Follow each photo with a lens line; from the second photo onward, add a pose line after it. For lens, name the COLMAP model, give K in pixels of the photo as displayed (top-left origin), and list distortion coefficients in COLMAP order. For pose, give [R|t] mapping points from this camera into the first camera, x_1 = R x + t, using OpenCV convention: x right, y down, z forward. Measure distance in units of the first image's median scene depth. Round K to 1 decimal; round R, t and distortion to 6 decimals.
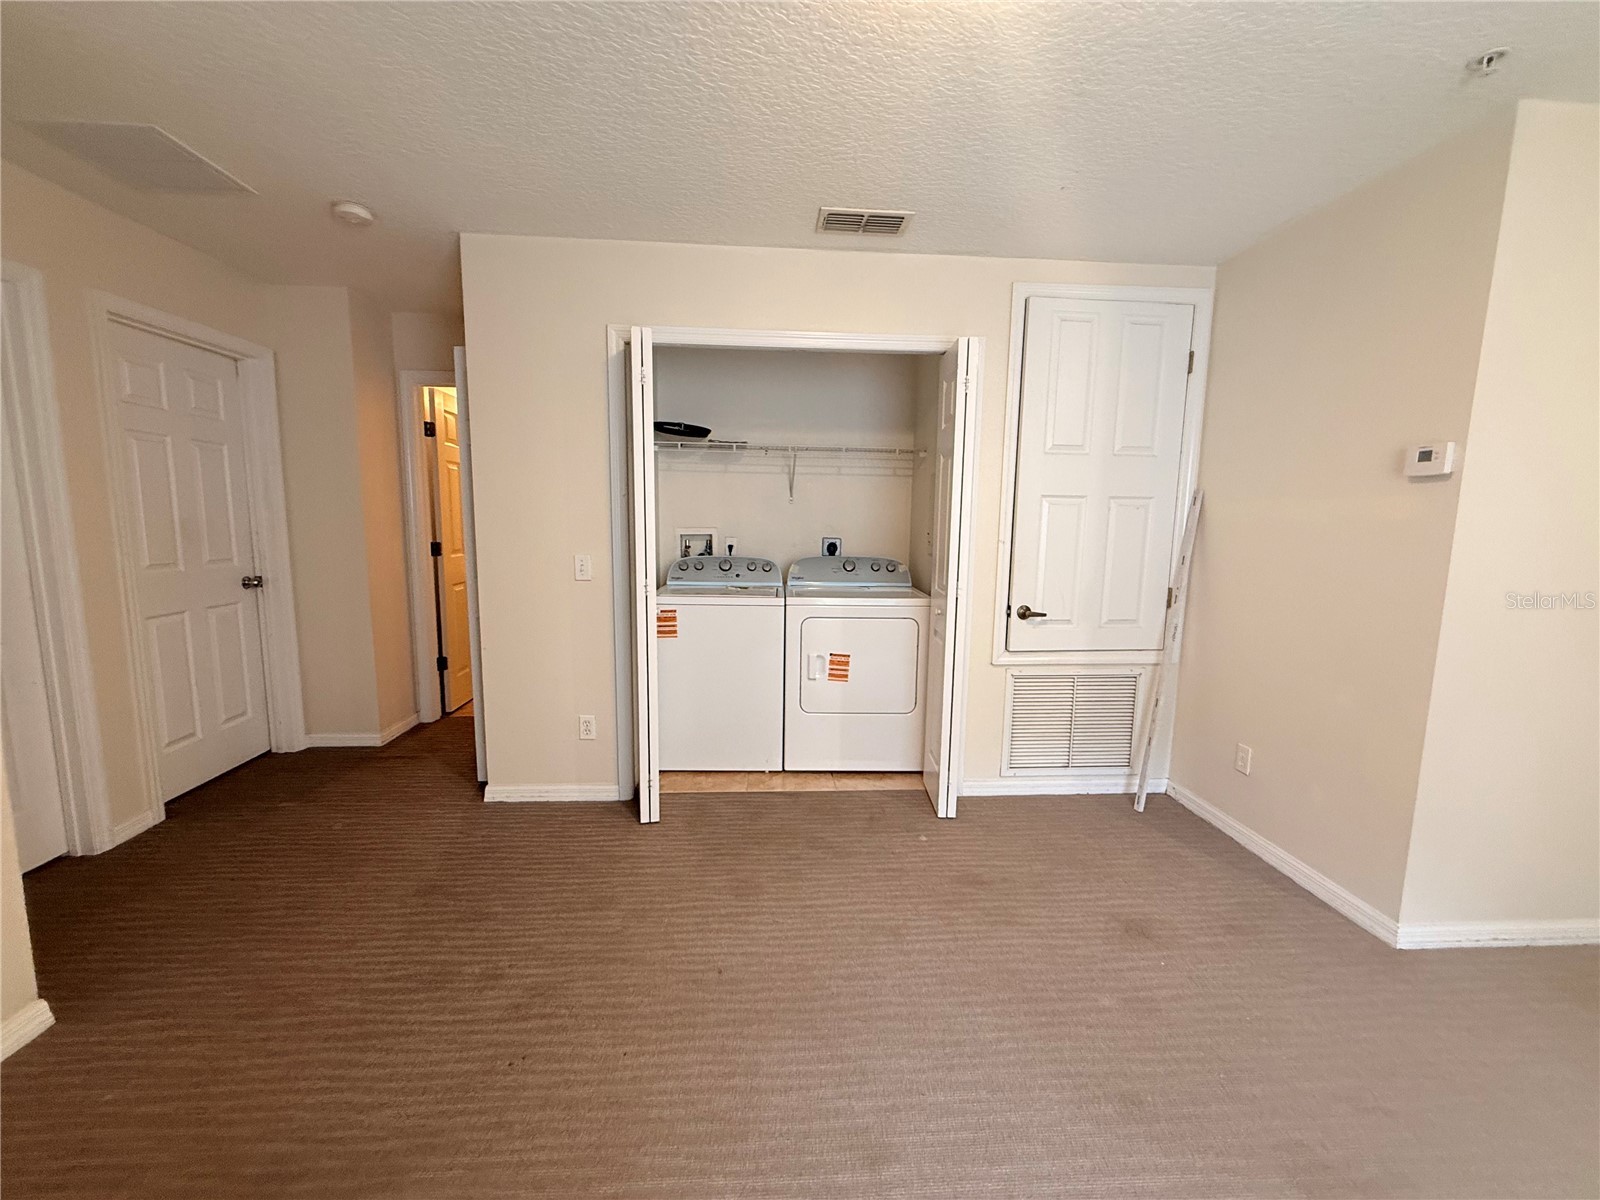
lens RADIAL K [[629.3, 0, 800.0], [0, 629.3, 600.0], [0, 0, 1]] dist [-0.002583, -0.000041]
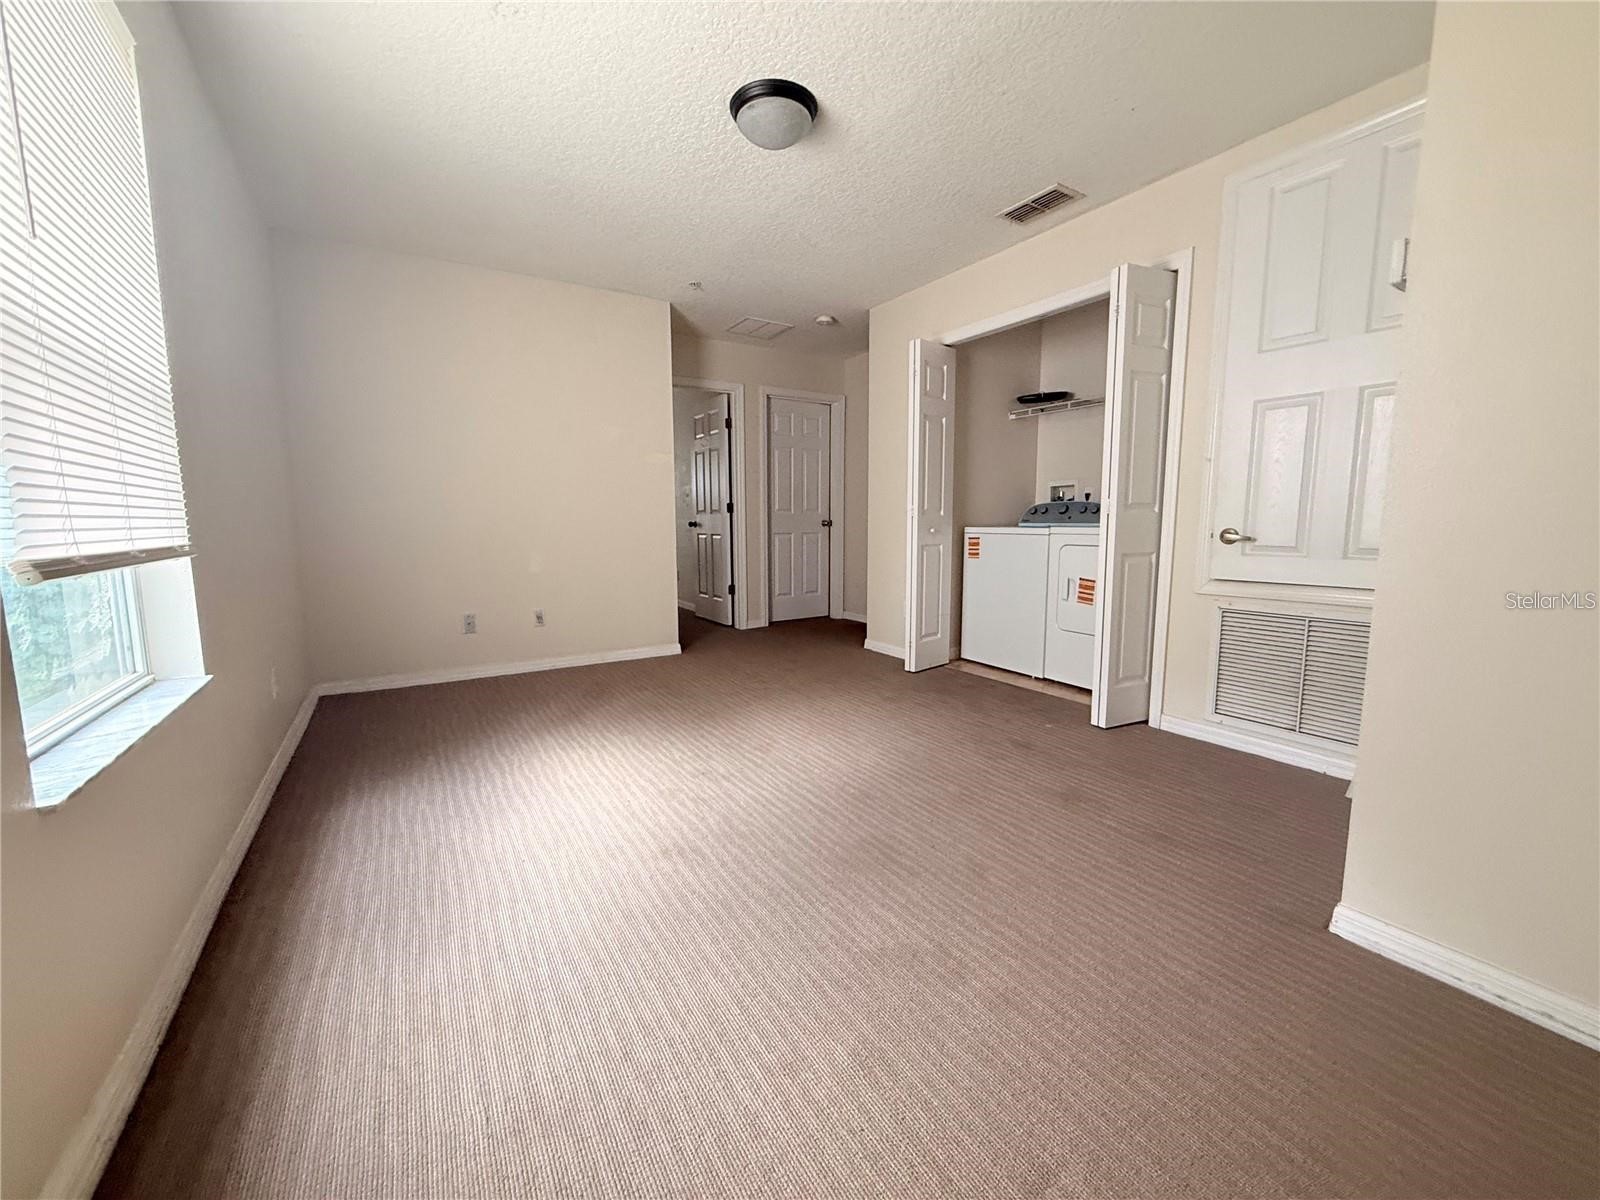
lens RADIAL K [[649.0, 0, 800.0], [0, 649.0, 600.0], [0, 0, 1]] dist [-0.000890, -0.000072]
pose [[0.467272, 0.087829, -0.879740, 0.852525], [-0.101860, 0.993775, 0.045111, 0.126239], [0.878226, 0.068532, 0.473310, 0.033284]]
